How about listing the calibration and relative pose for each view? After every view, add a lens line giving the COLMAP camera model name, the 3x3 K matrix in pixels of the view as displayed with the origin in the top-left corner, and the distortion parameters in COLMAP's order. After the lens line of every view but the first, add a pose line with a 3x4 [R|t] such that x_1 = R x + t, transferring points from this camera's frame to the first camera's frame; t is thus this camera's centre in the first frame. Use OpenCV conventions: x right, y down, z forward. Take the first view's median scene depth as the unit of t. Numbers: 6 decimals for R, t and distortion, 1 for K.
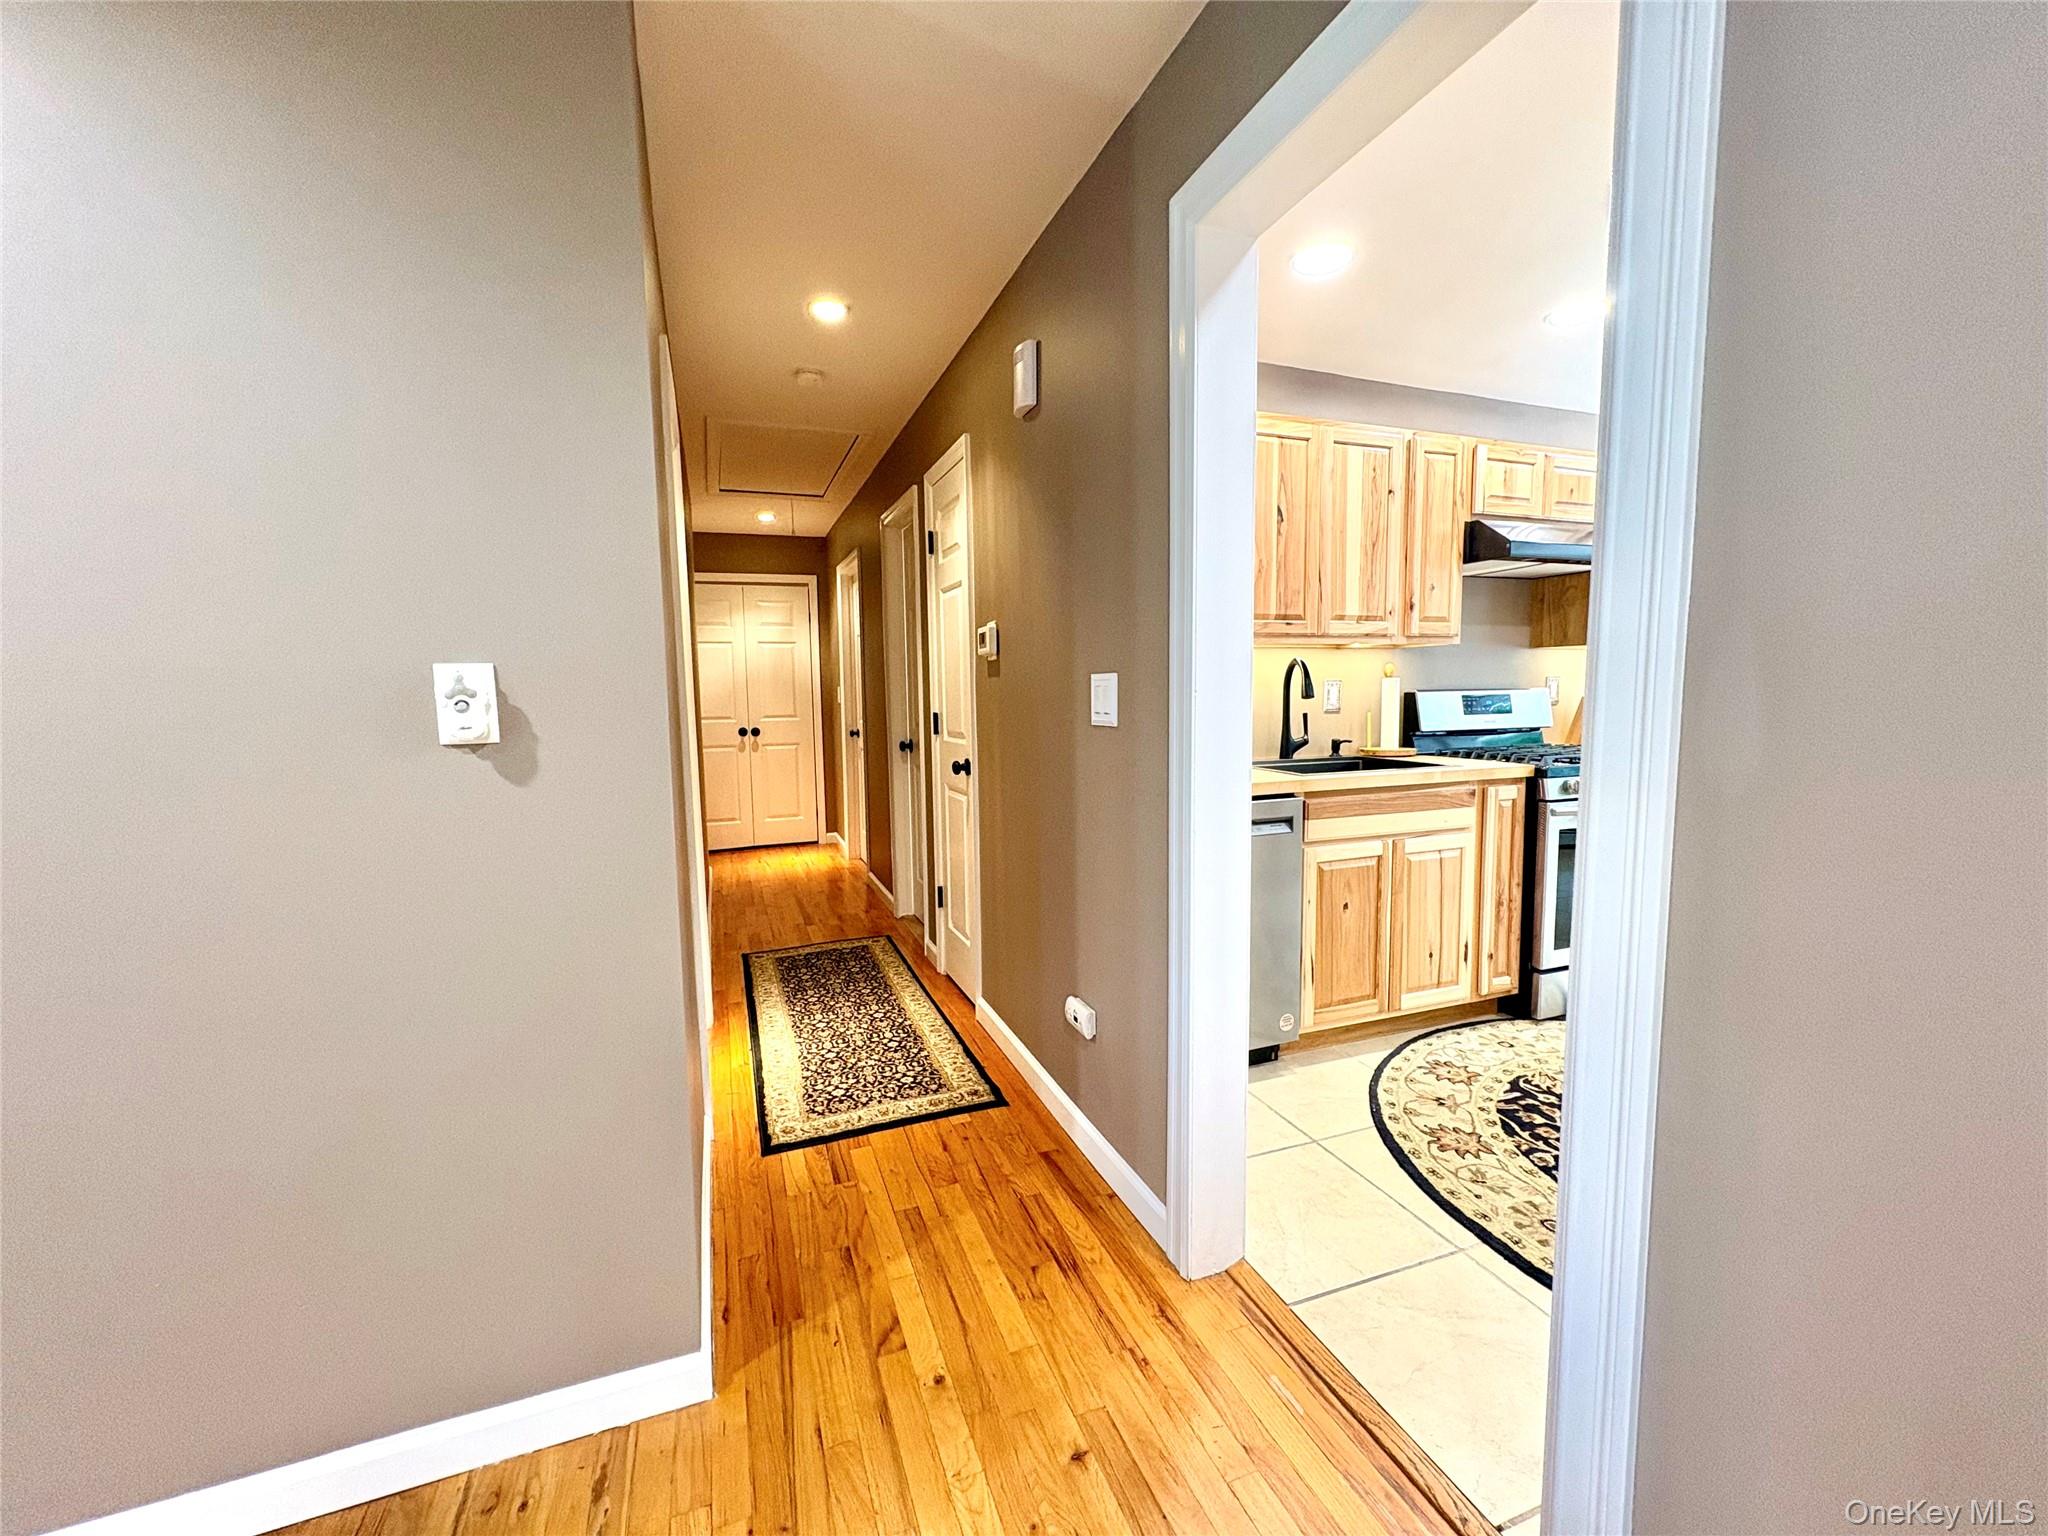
lens RADIAL K [[816.5, 0, 1022.5], [0, 816.5, 765.9], [0, 0, 1]] dist [0.000848, 0.000111]
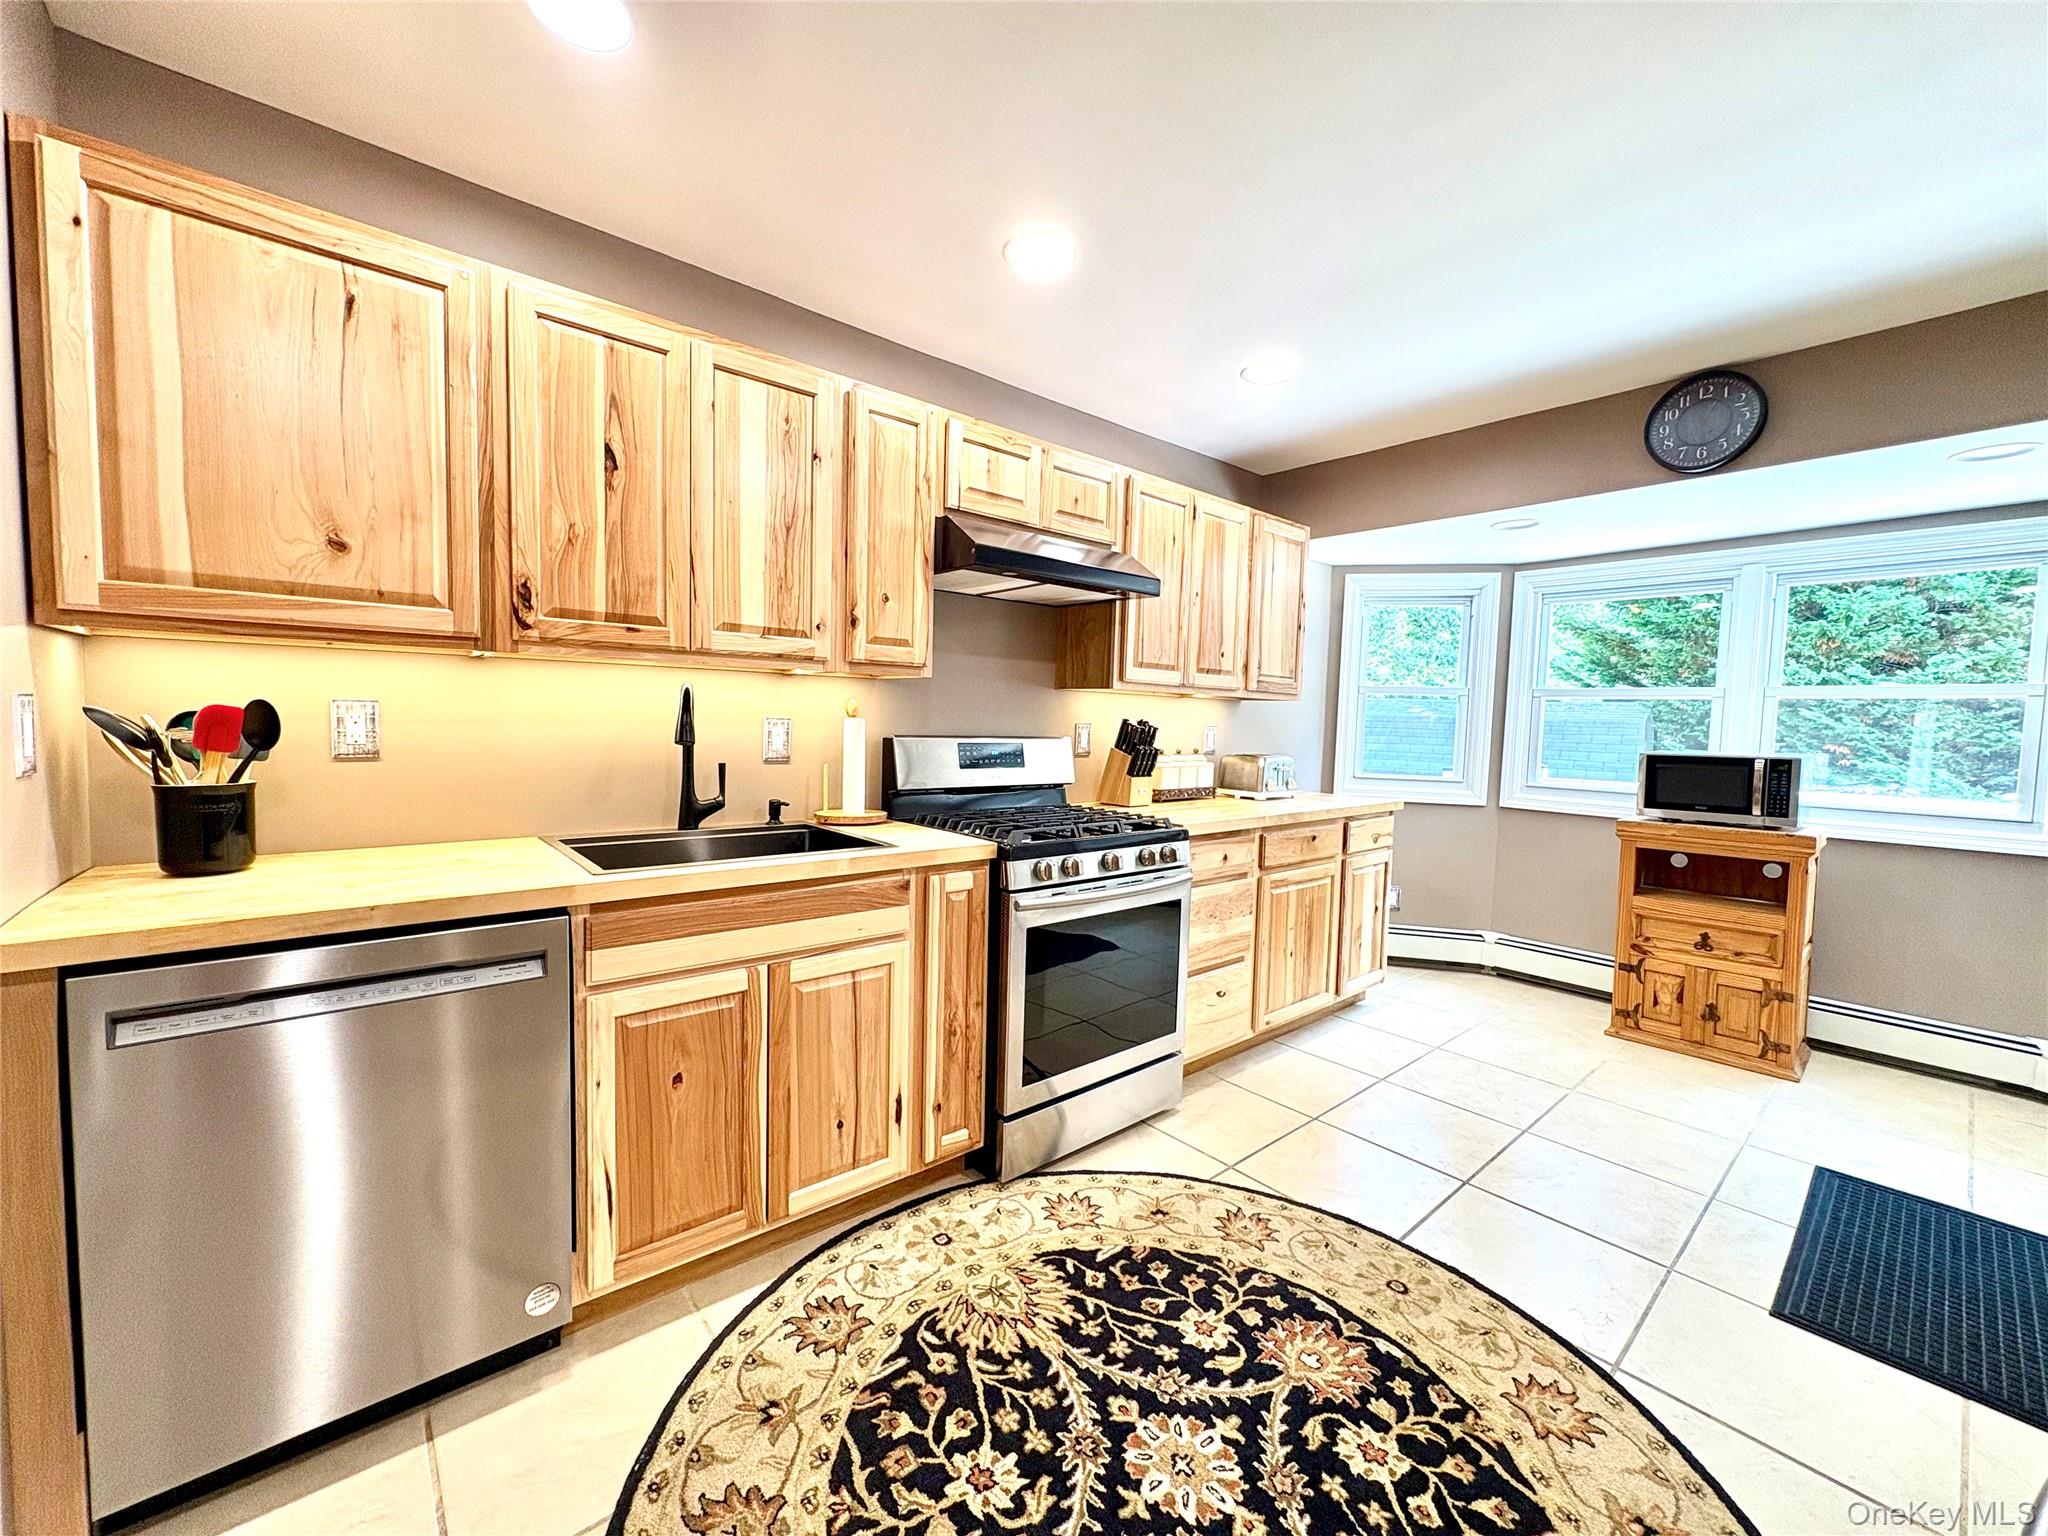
lens RADIAL K [[816.5, 0, 1022.1], [0, 816.5, 767.8], [0, 0, 1]] dist [0.000848, 0.000111]
pose [[0.939827, 0.019774, 0.341077, 0.391816], [-0.009969, 0.999486, -0.030477, -0.047513], [-0.341504, 0.025243, 0.939541, 0.286692]]
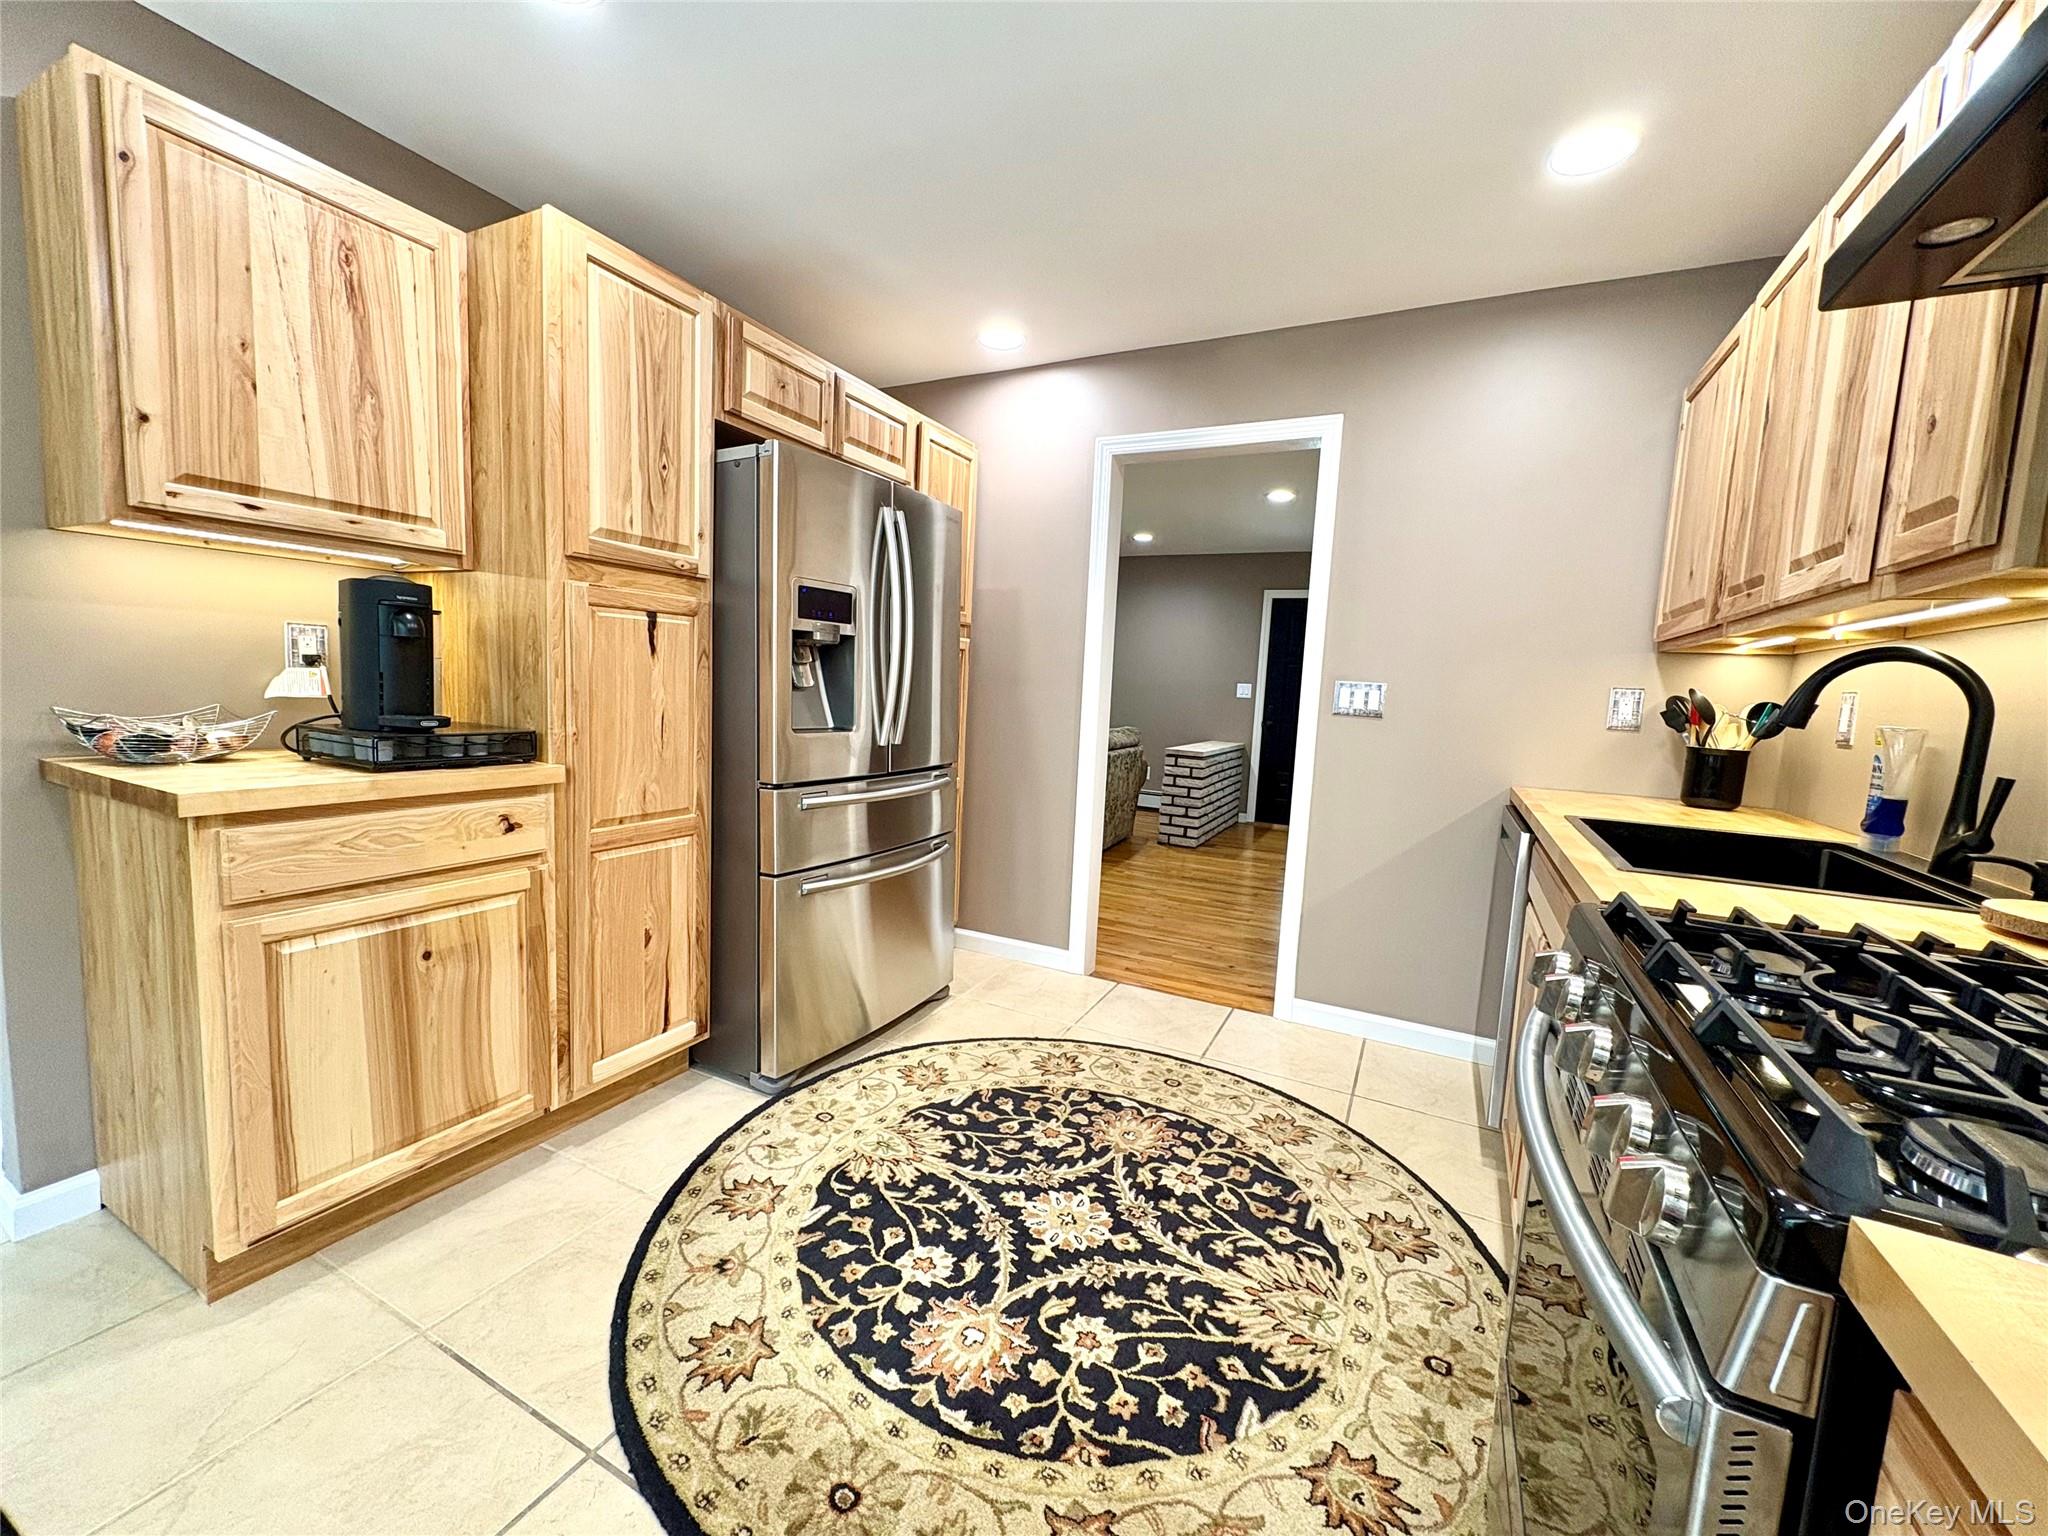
lens RADIAL K [[816.5, 0, 1022.2], [0, 816.5, 766.7], [0, 0, 1]] dist [0.000848, 0.000111]
pose [[-0.741450, 0.051173, -0.669053, 1.089248], [-0.098945, 0.977850, 0.184444, -0.108183], [0.663672, 0.202955, -0.719964, 1.084255]]
